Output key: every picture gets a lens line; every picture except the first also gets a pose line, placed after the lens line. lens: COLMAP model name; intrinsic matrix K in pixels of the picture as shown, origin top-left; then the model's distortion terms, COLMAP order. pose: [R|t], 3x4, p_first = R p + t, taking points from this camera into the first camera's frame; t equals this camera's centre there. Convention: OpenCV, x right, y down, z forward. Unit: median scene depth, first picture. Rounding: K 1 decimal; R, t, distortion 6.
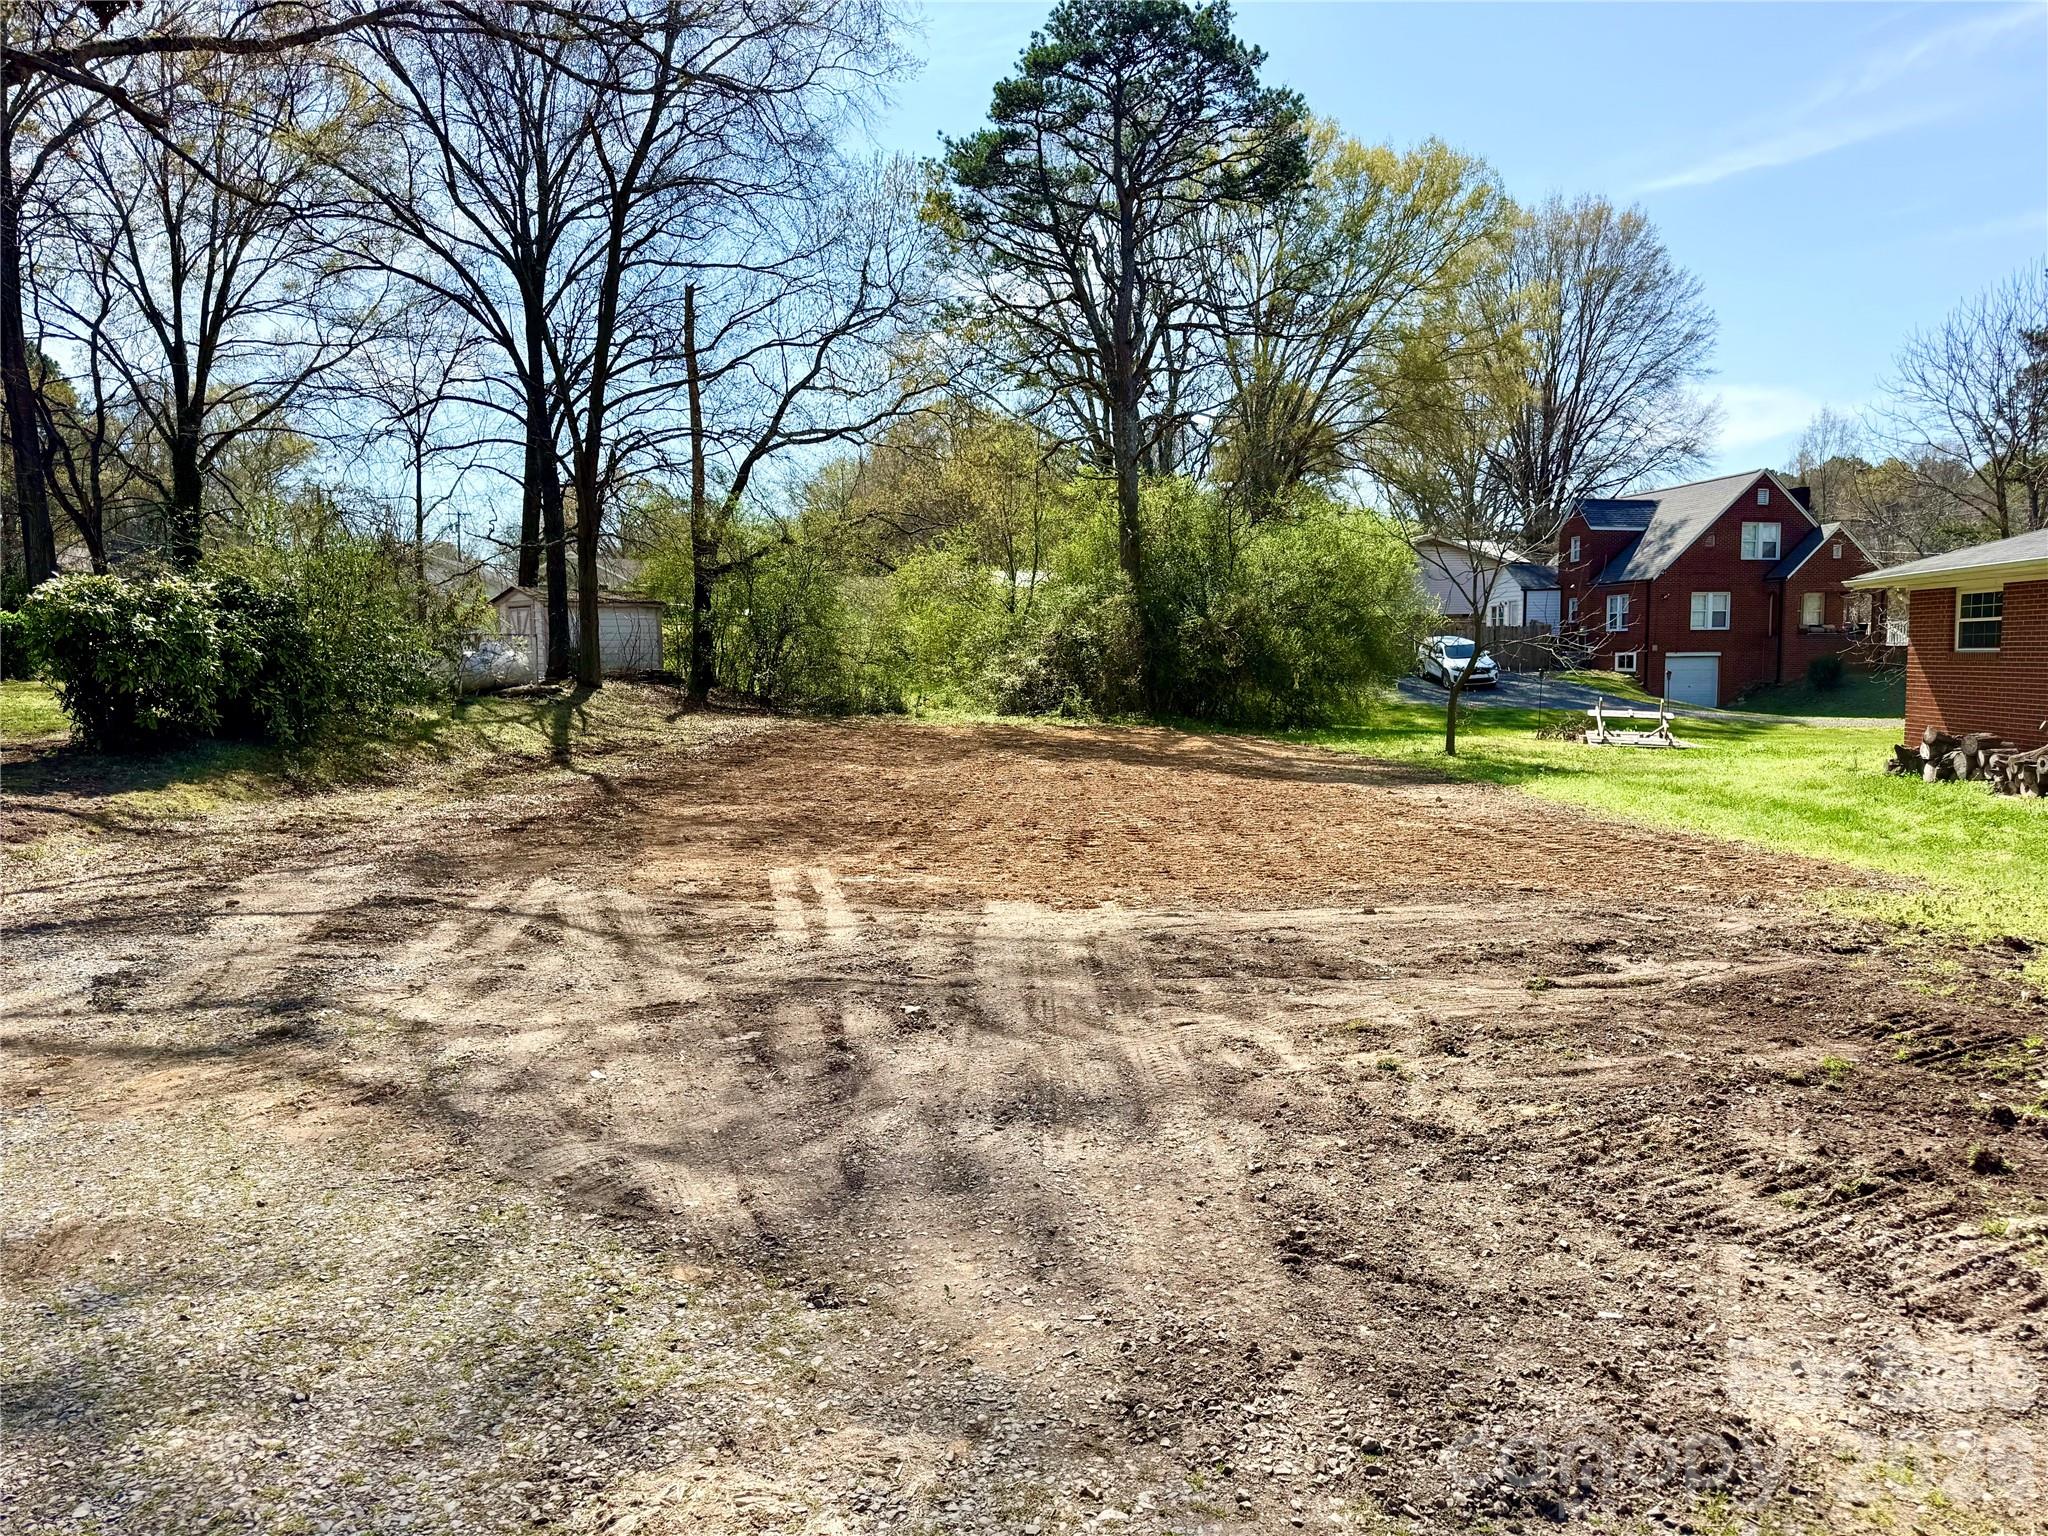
lens RADIAL K [[1456.0, 0, 1024.0], [0, 1456.0, 768.0], [0, 0, 1]] dist [0.106849, -0.131577]
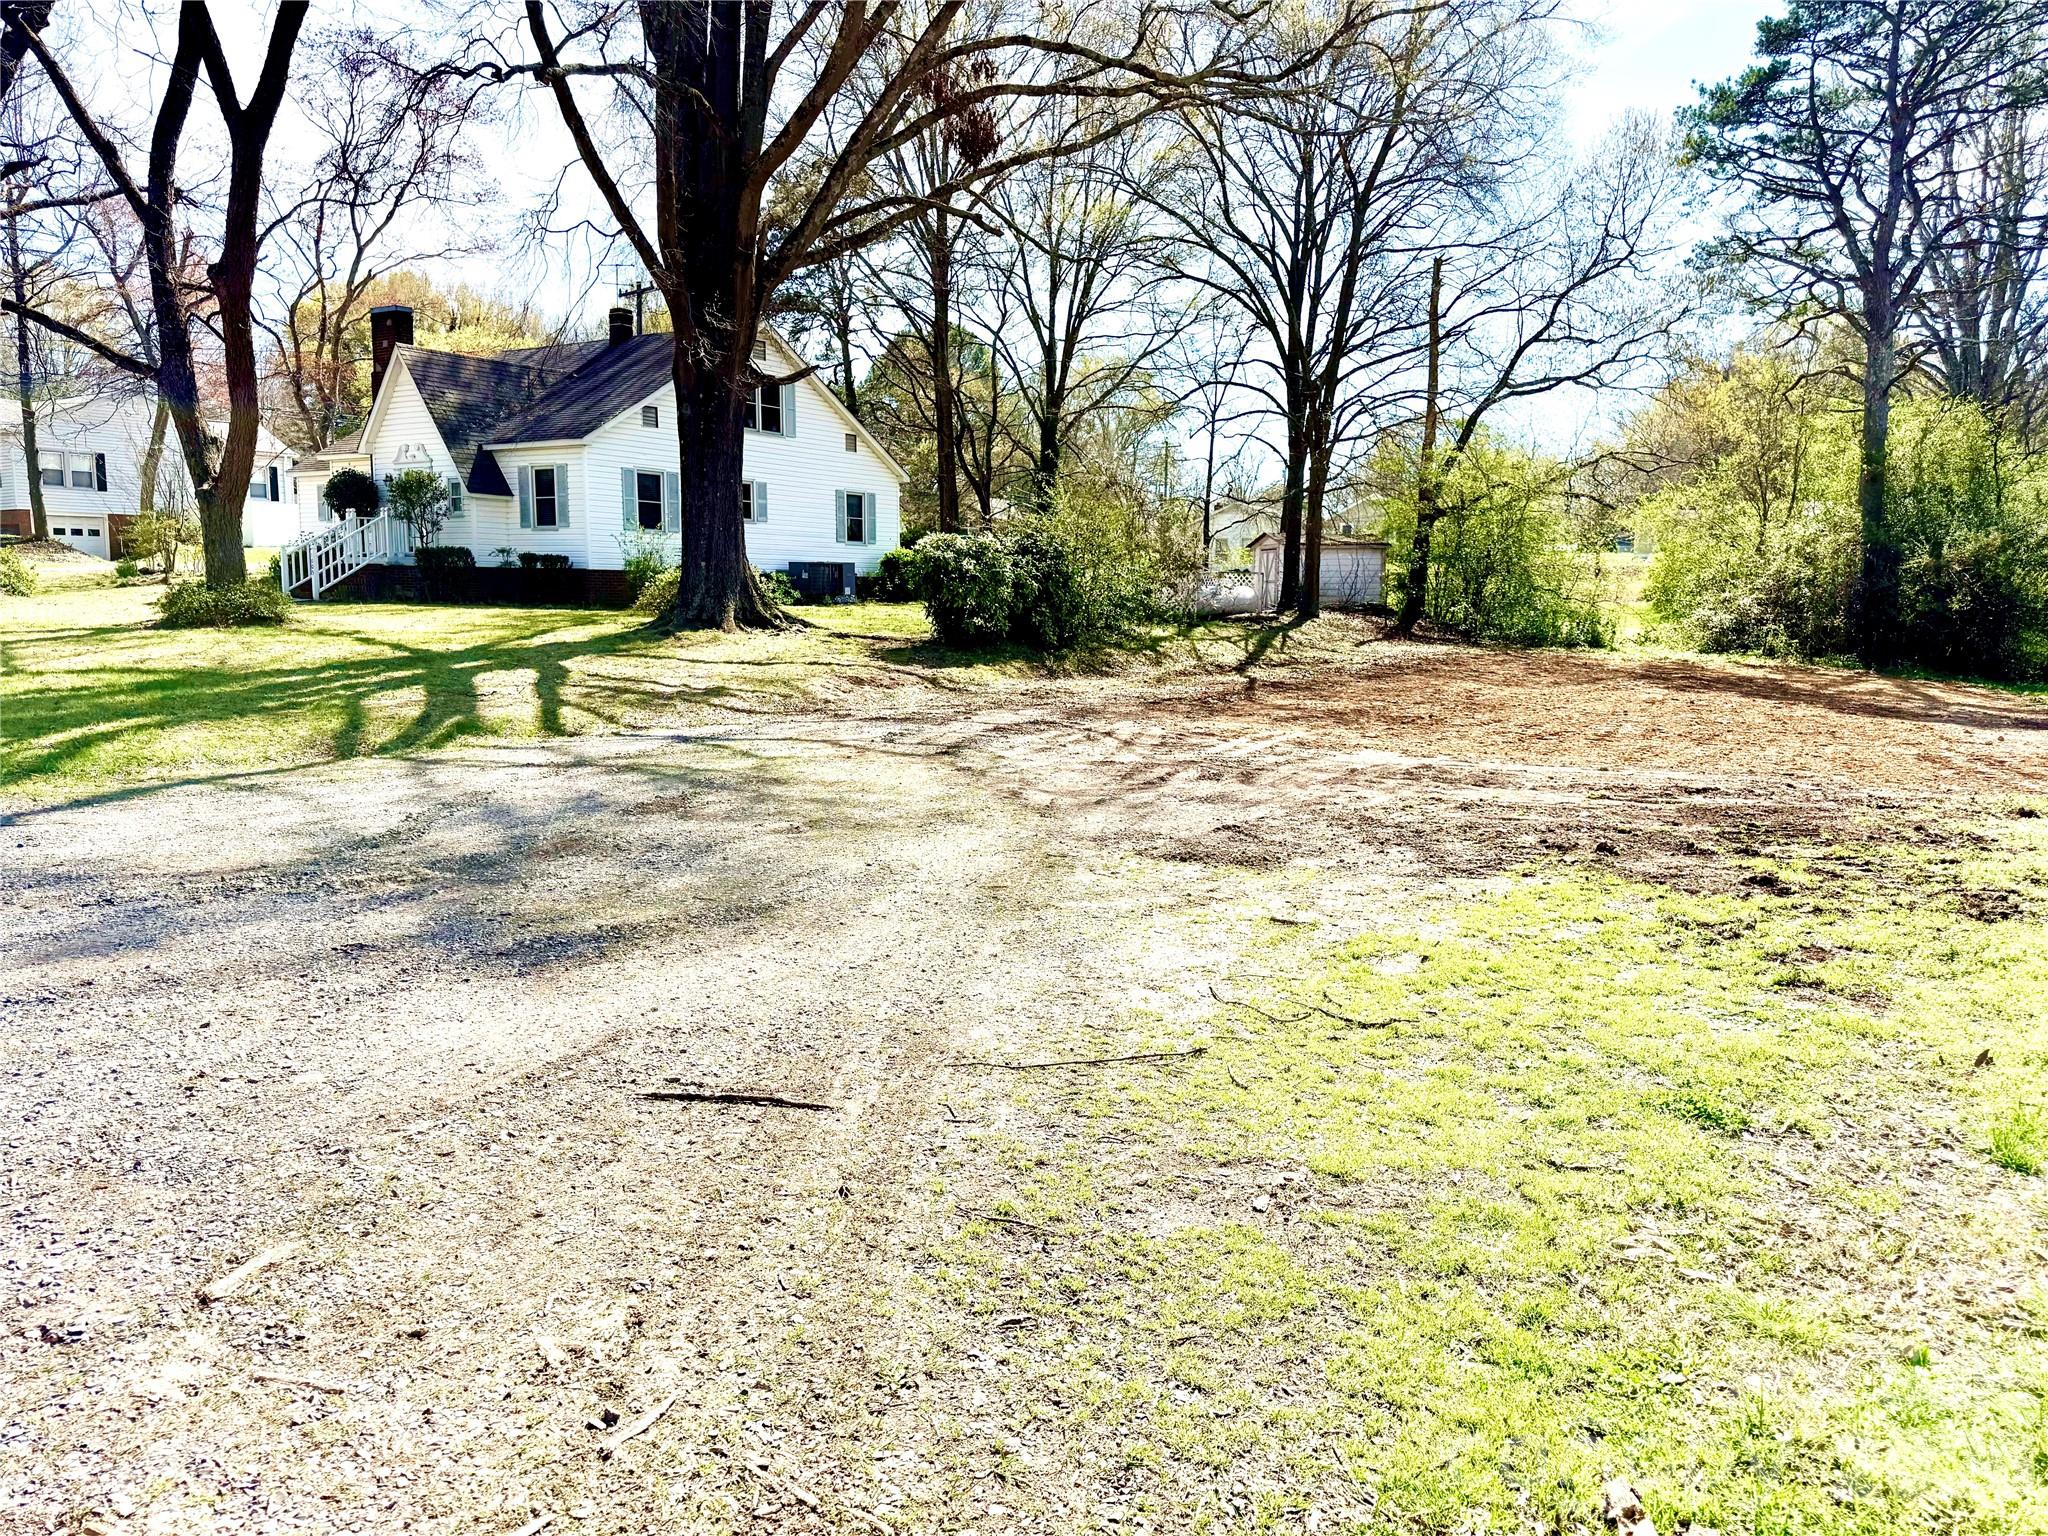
lens RADIAL K [[1456.0, 0, 1024.0], [0, 1456.0, 768.0], [0, 0, 1]] dist [0.106849, -0.131577]
pose [[0.854027, 0.079189, -0.514166, 0.114833], [-0.057456, 0.996658, 0.058066, 0.010825], [0.517046, -0.020048, 0.855723, -0.129233]]
